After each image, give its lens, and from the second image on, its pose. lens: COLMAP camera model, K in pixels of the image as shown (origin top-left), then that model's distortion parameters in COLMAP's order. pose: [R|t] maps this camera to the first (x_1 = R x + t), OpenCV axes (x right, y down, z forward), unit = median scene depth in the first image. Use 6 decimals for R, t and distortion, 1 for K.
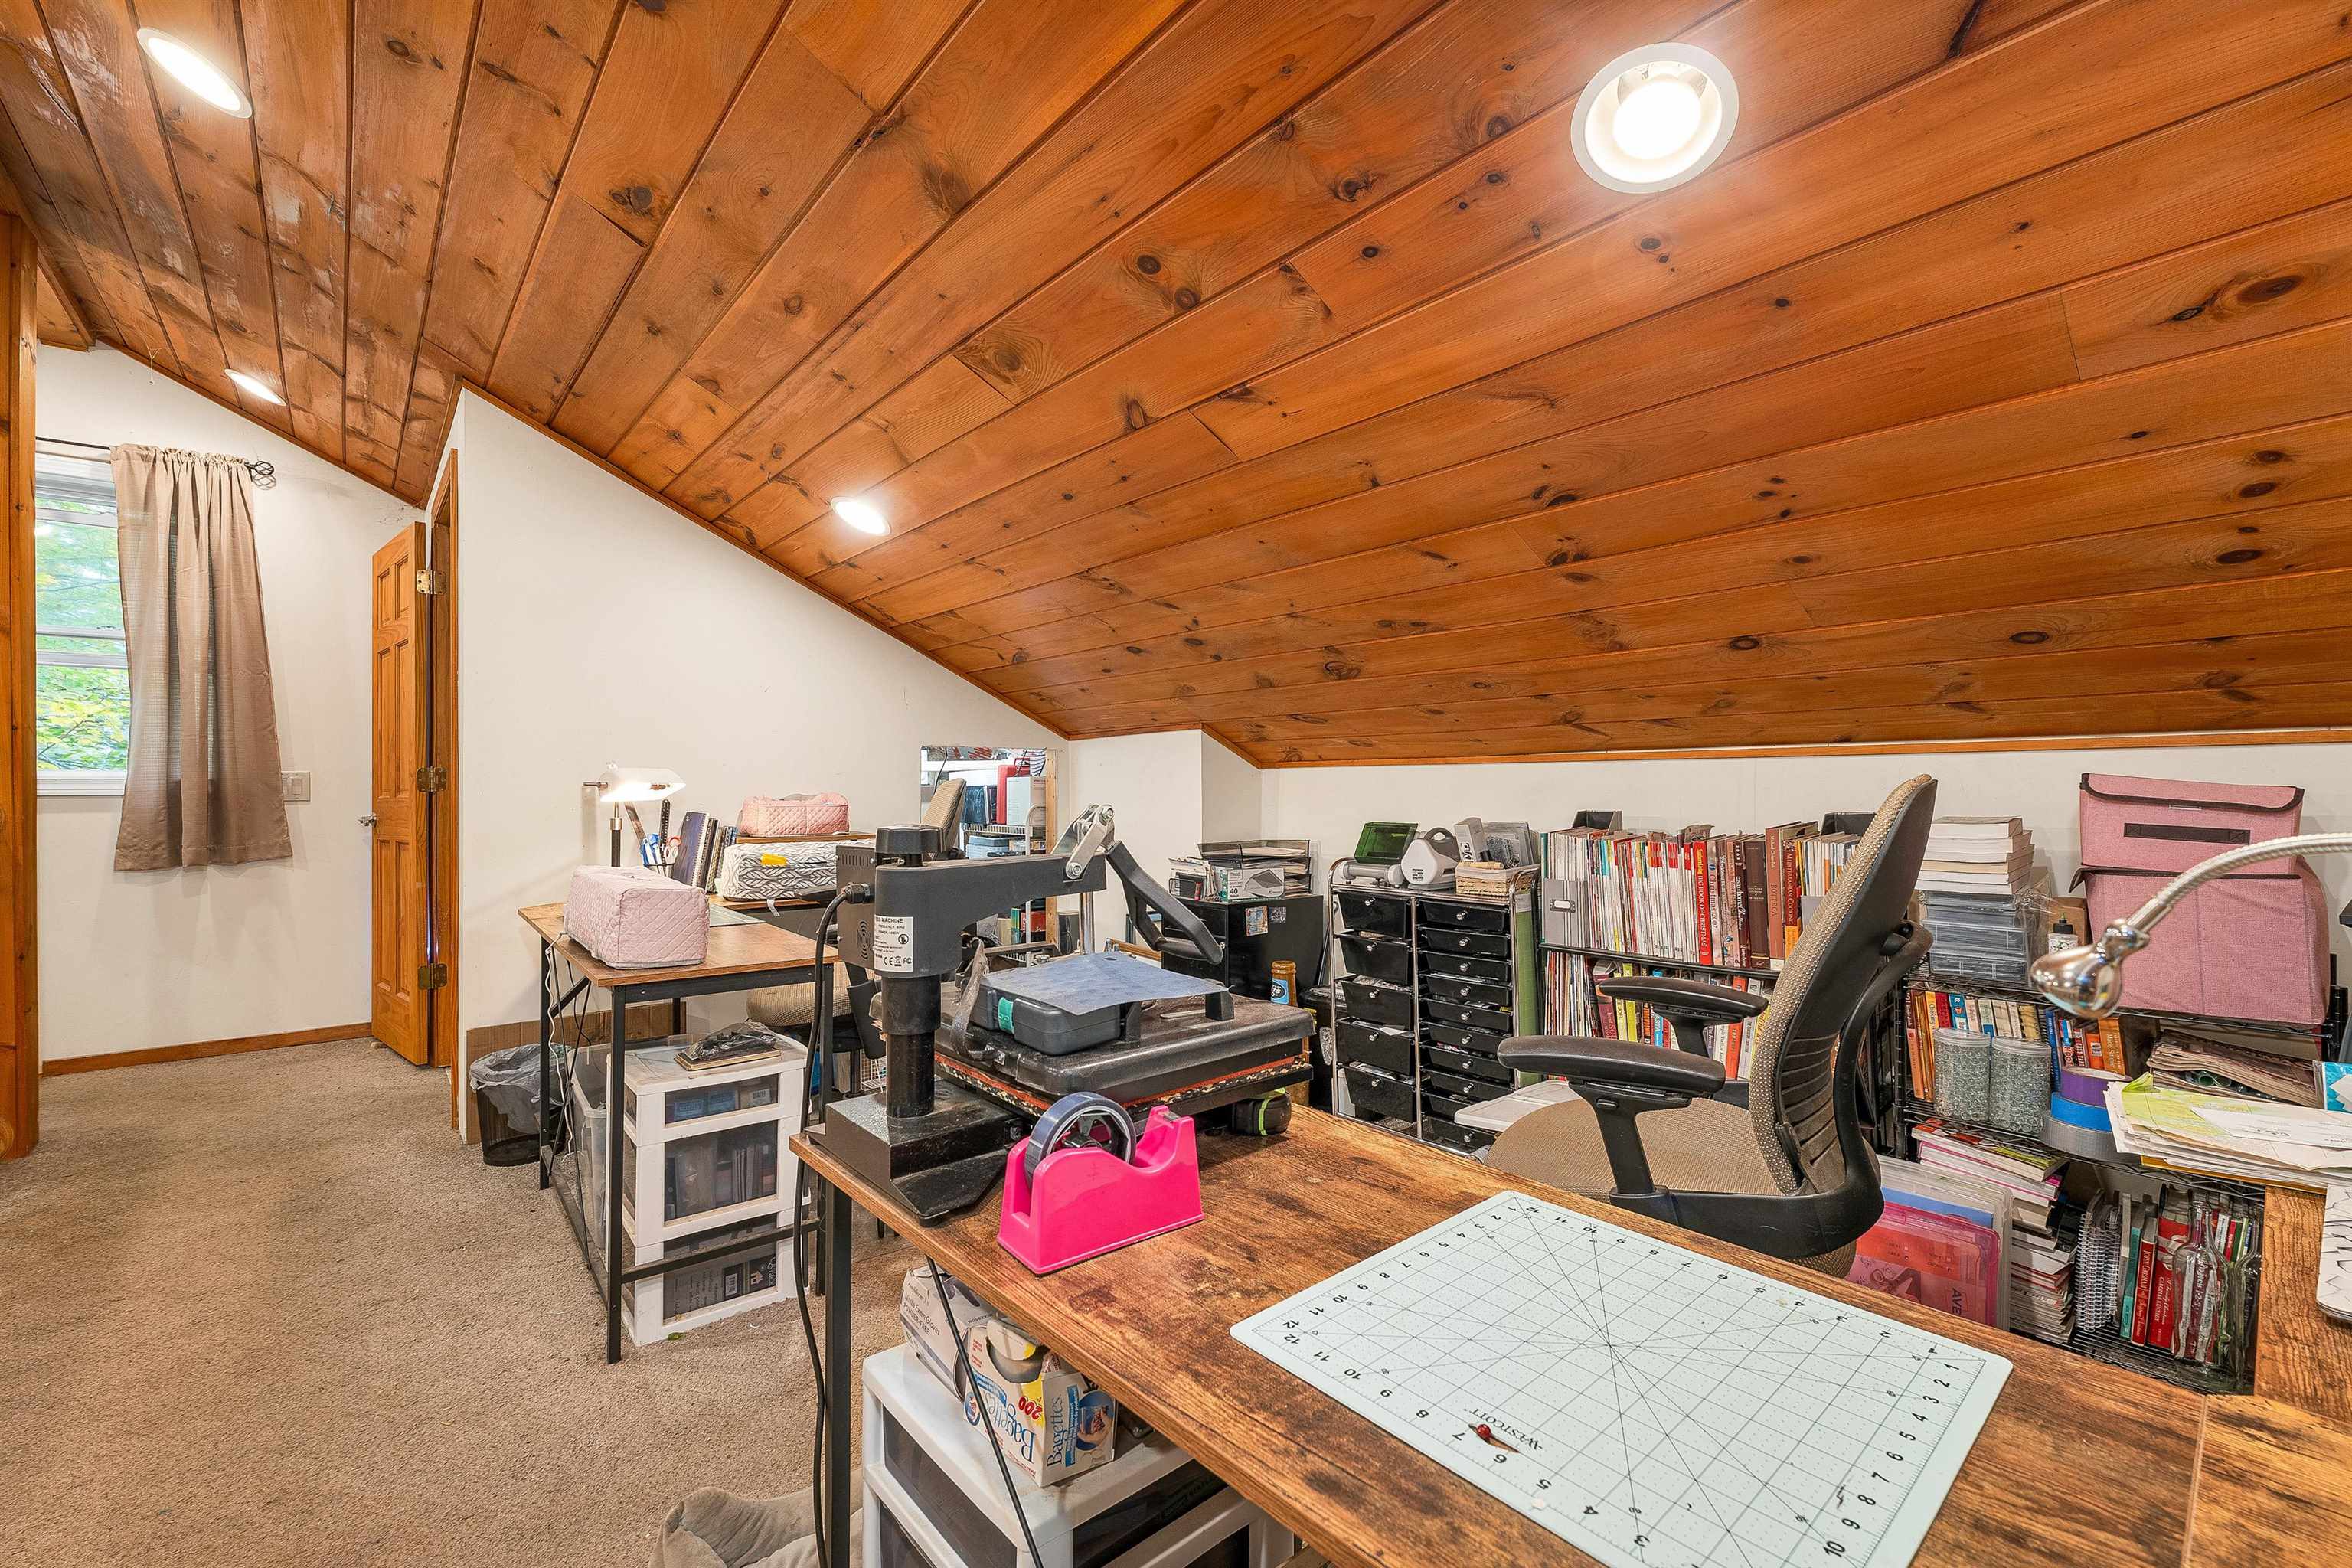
lens RADIAL K [[988.1, 0, 1171.0], [0, 988.1, 799.2], [0, 0, 1]] dist [0.001025, 0.000612]
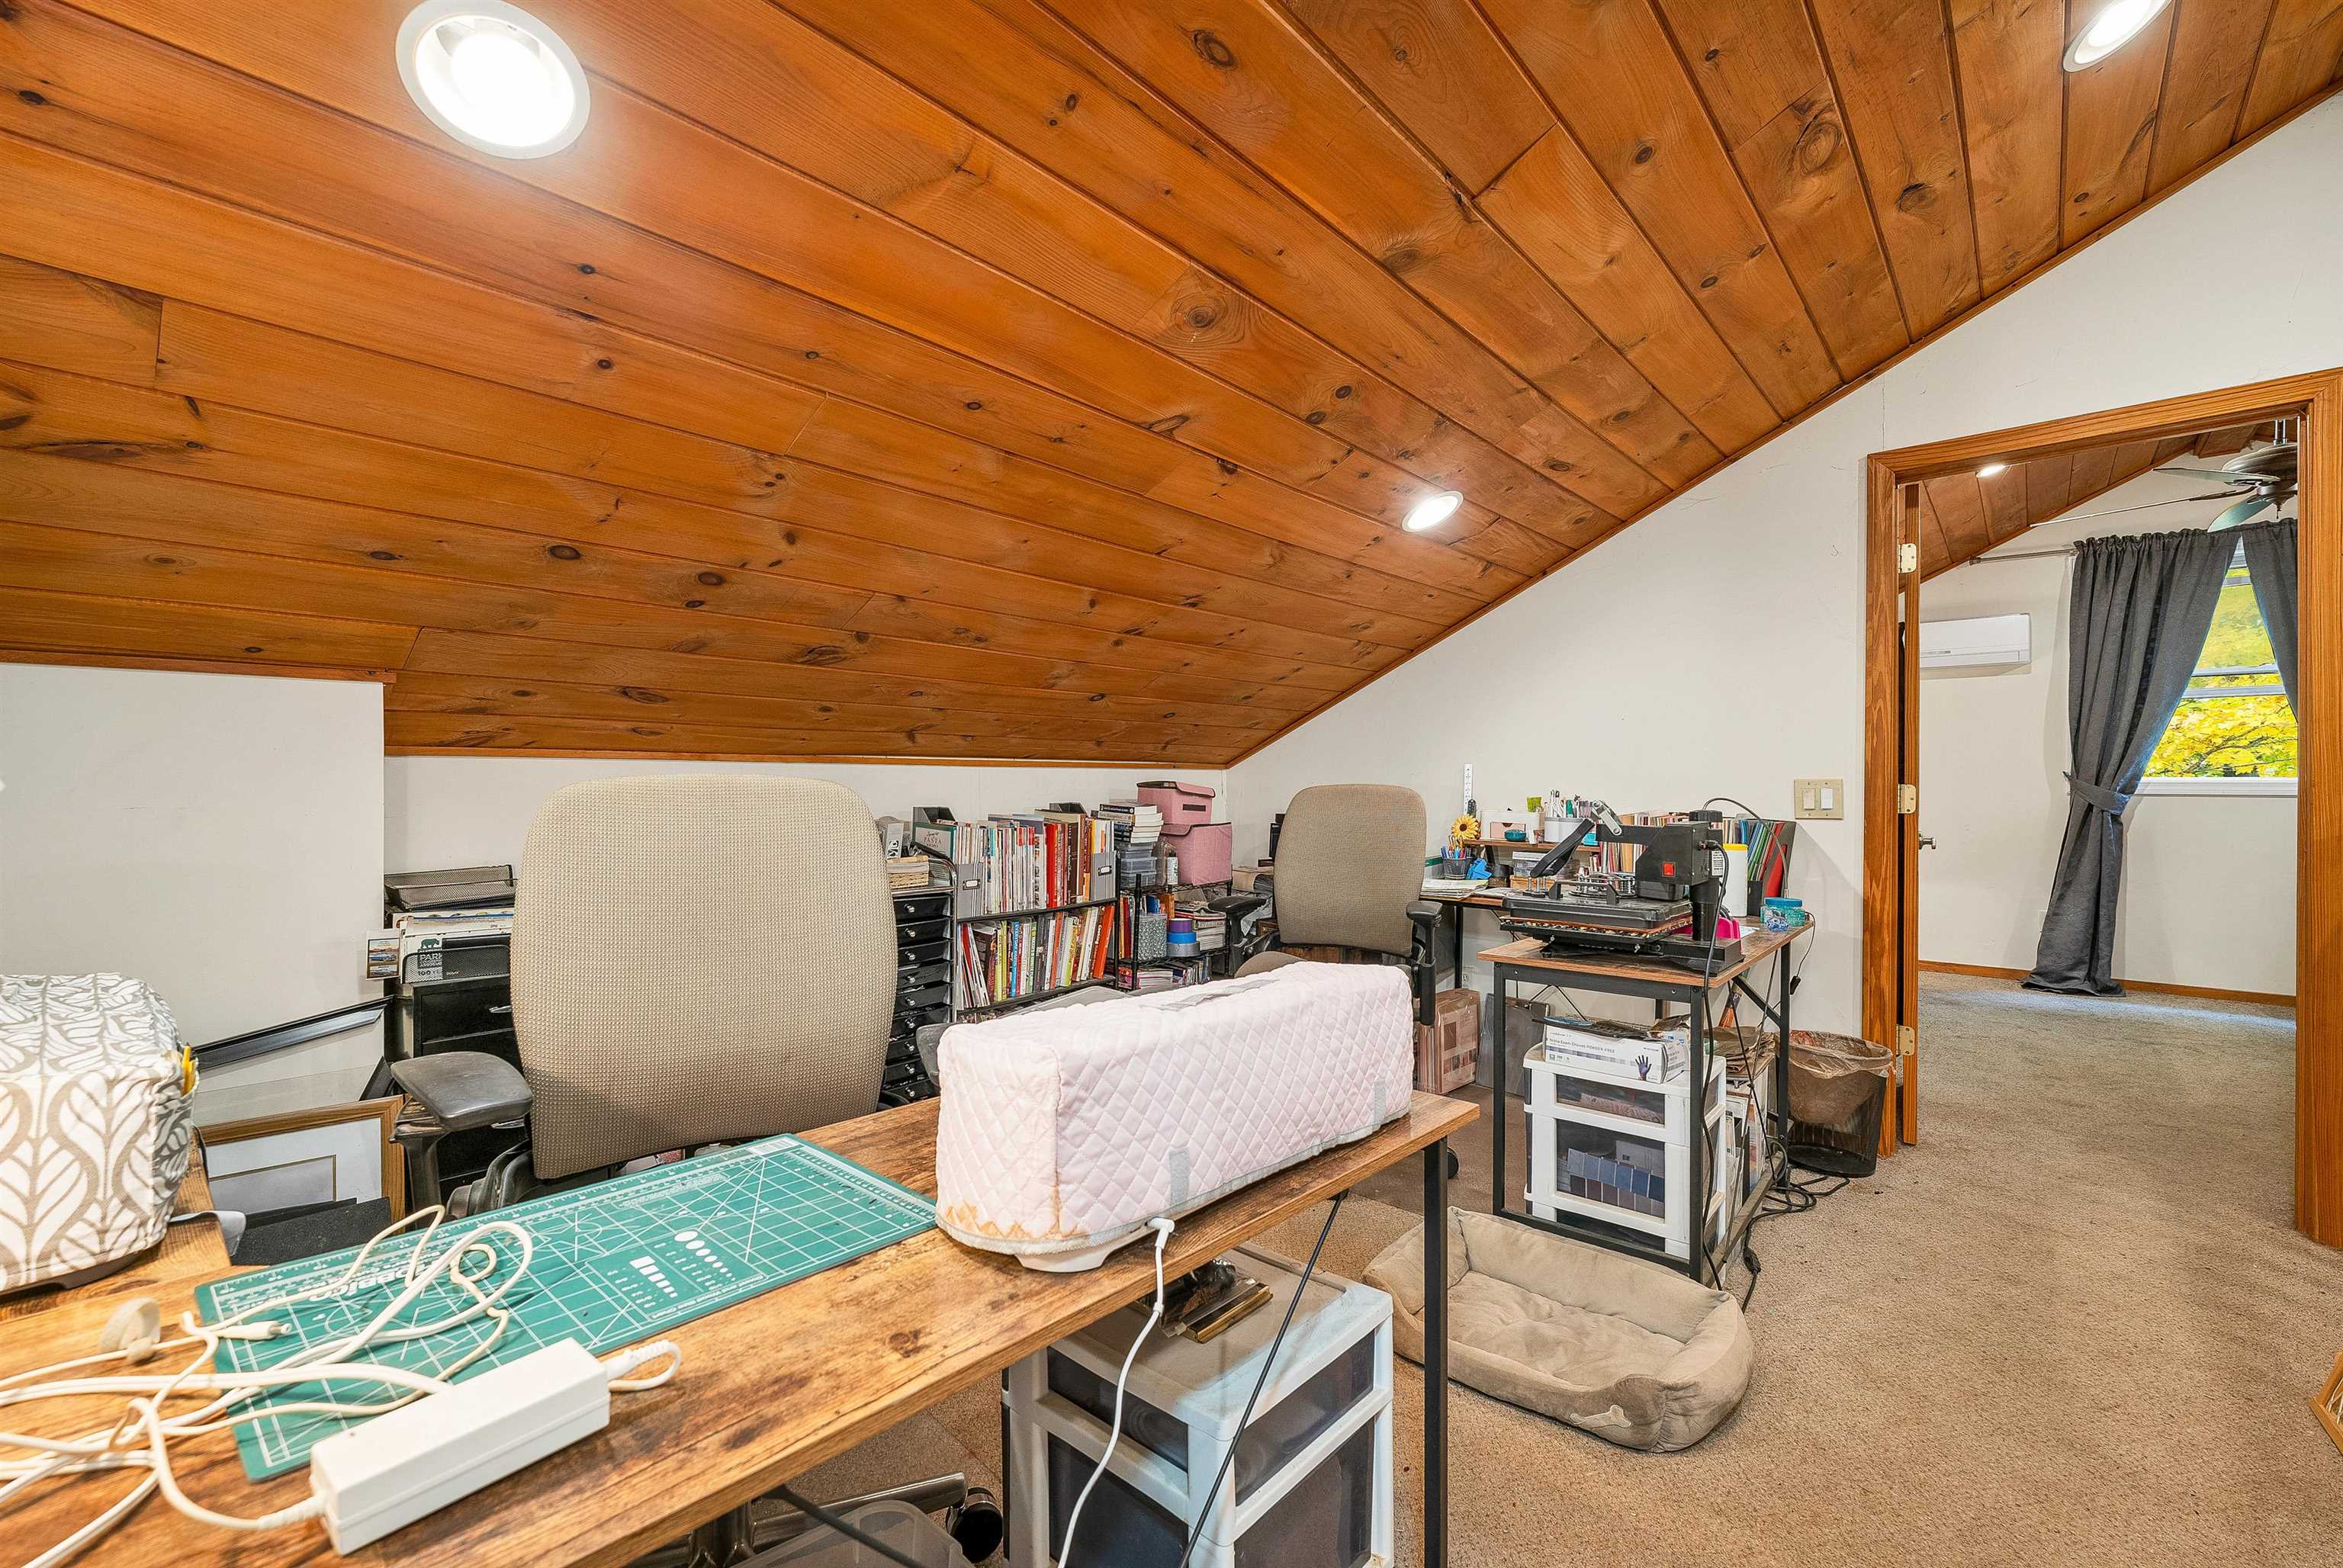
lens RADIAL K [[984.3, 0, 1173.2], [0, 984.3, 787.8], [0, 0, 1]] dist [0.001025, 0.000612]
pose [[-0.128823, -0.003508, 0.991661, -0.500216], [0.003291, 0.999987, 0.003965, -0.008631], [-0.991662, 0.003775, -0.128810, 0.548651]]
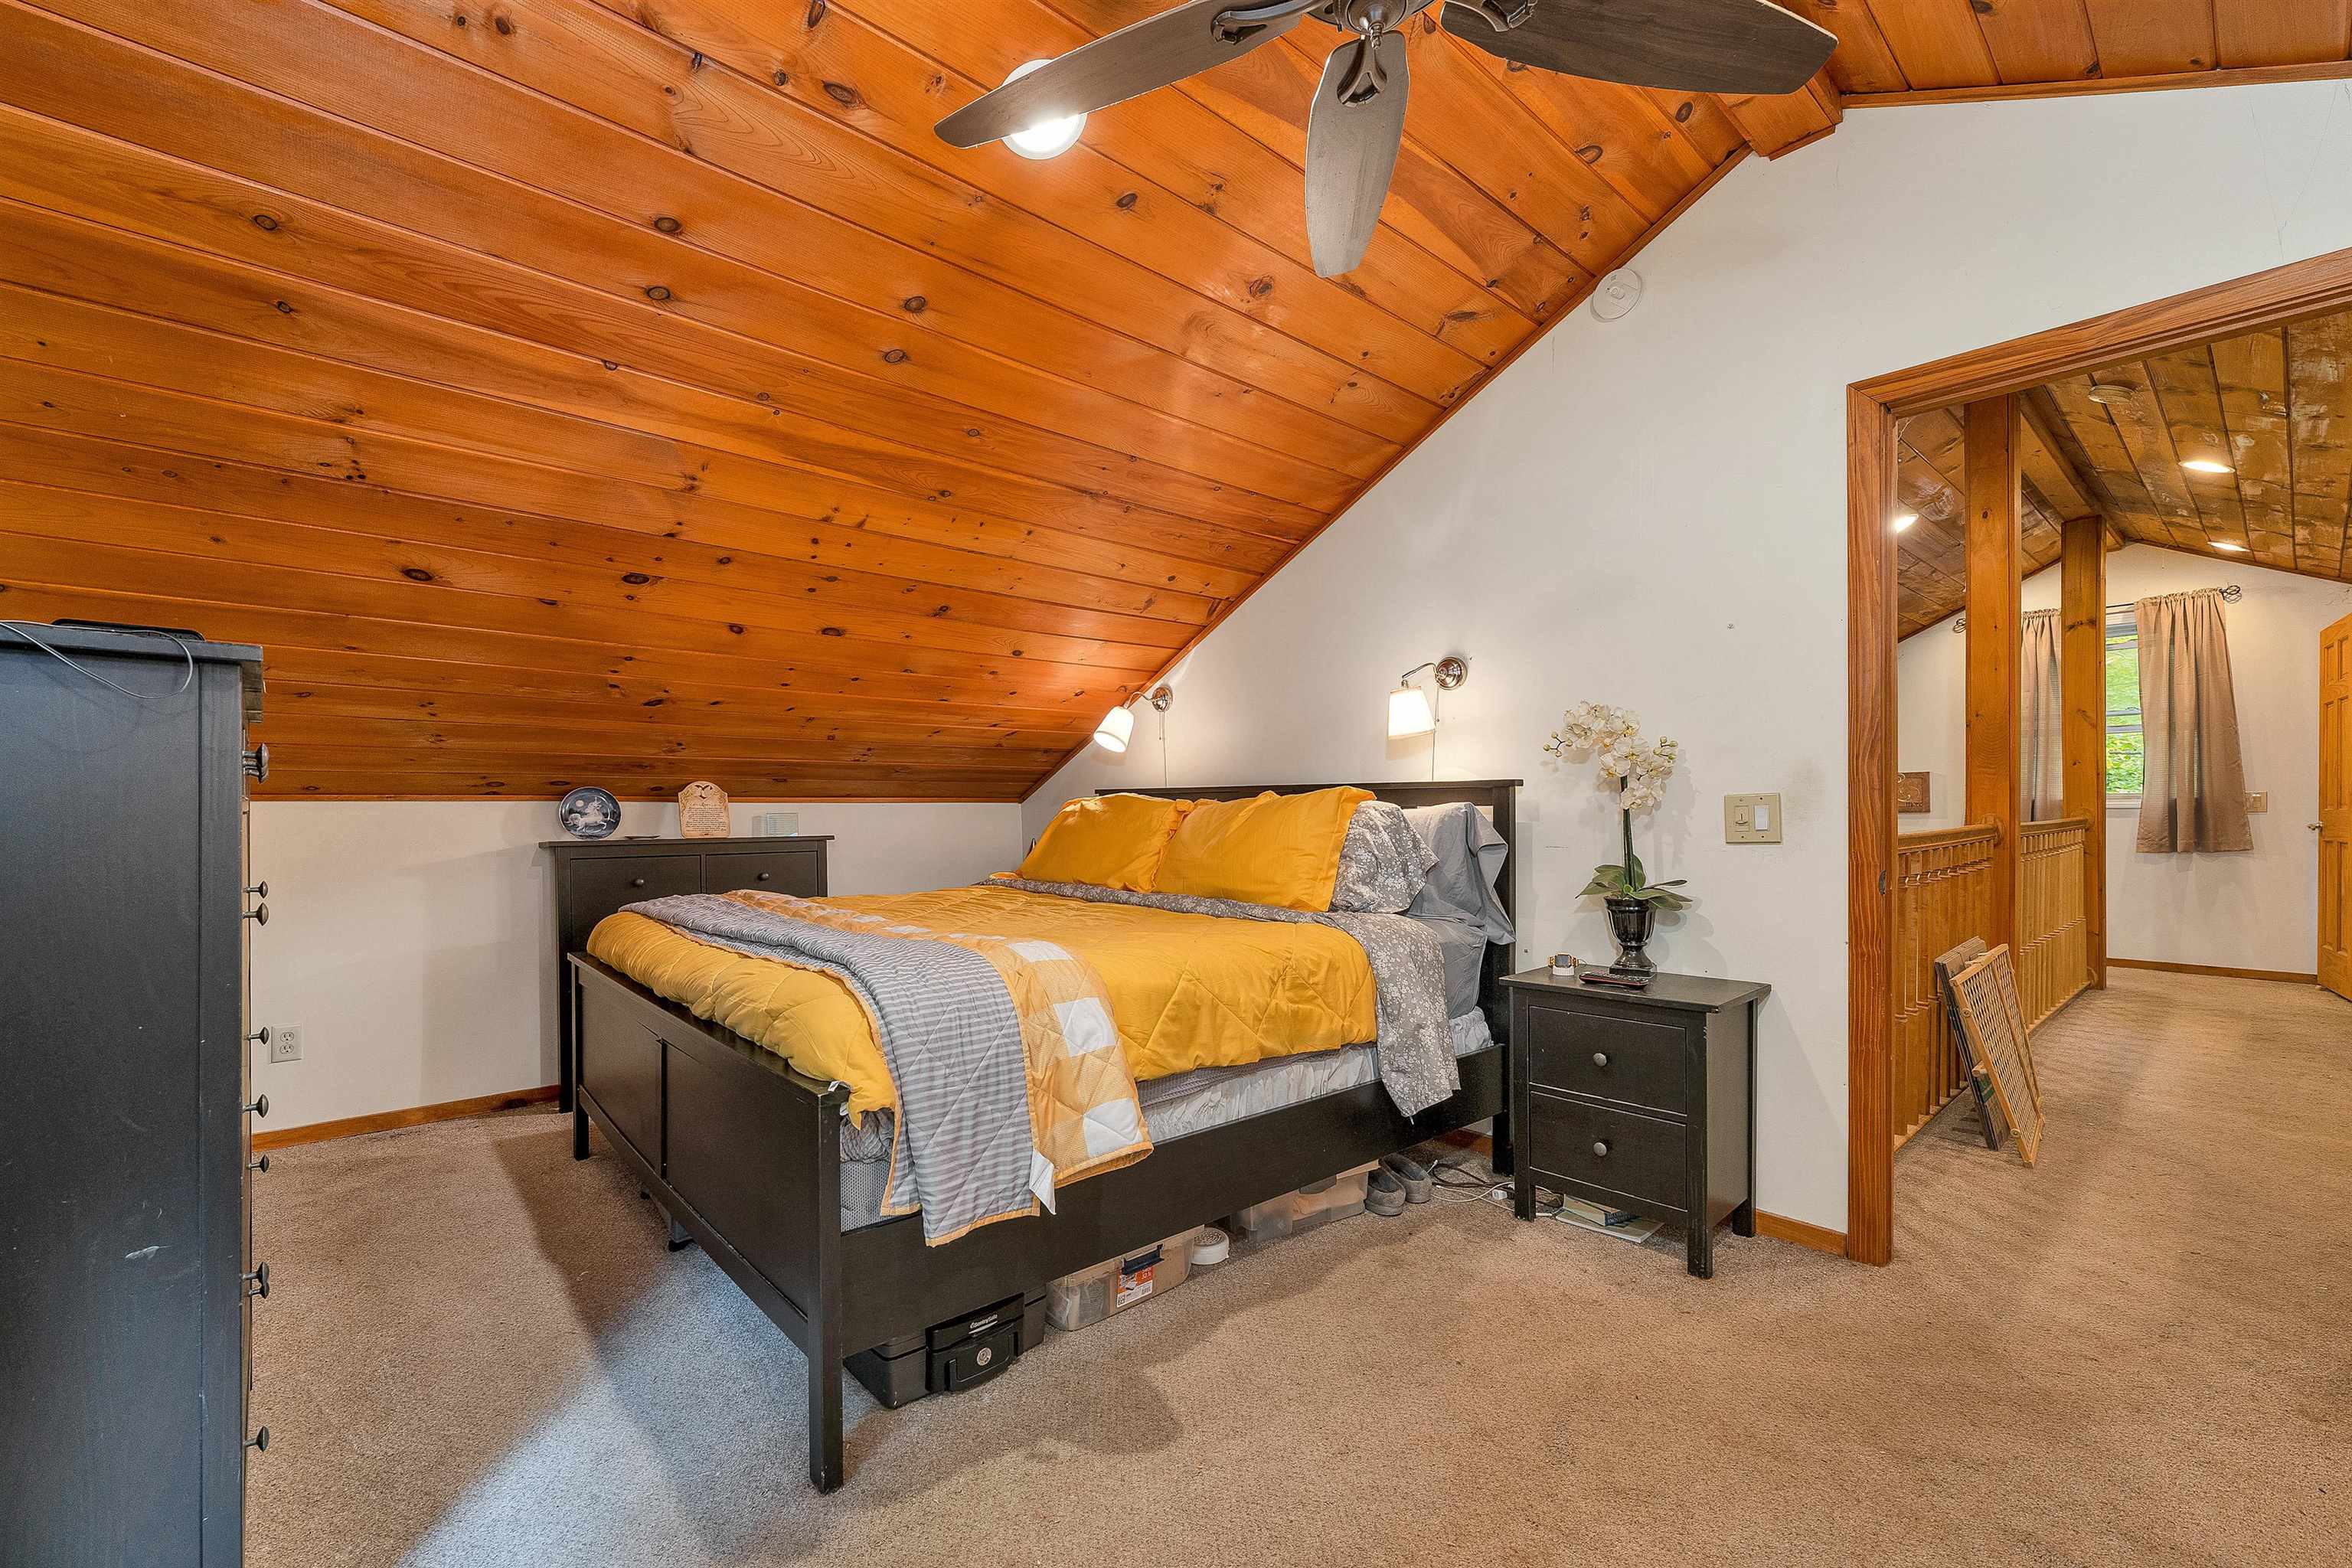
lens RADIAL K [[988.1, 0, 1167.6], [0, 988.1, 805.1], [0, 0, 1]] dist [0.001025, 0.000612]
pose [[0.012600, 0.001548, -0.999919, 0.570380], [-0.000620, 0.999999, 0.001540, -0.009859], [0.999920, 0.000601, 0.012601, -0.640675]]
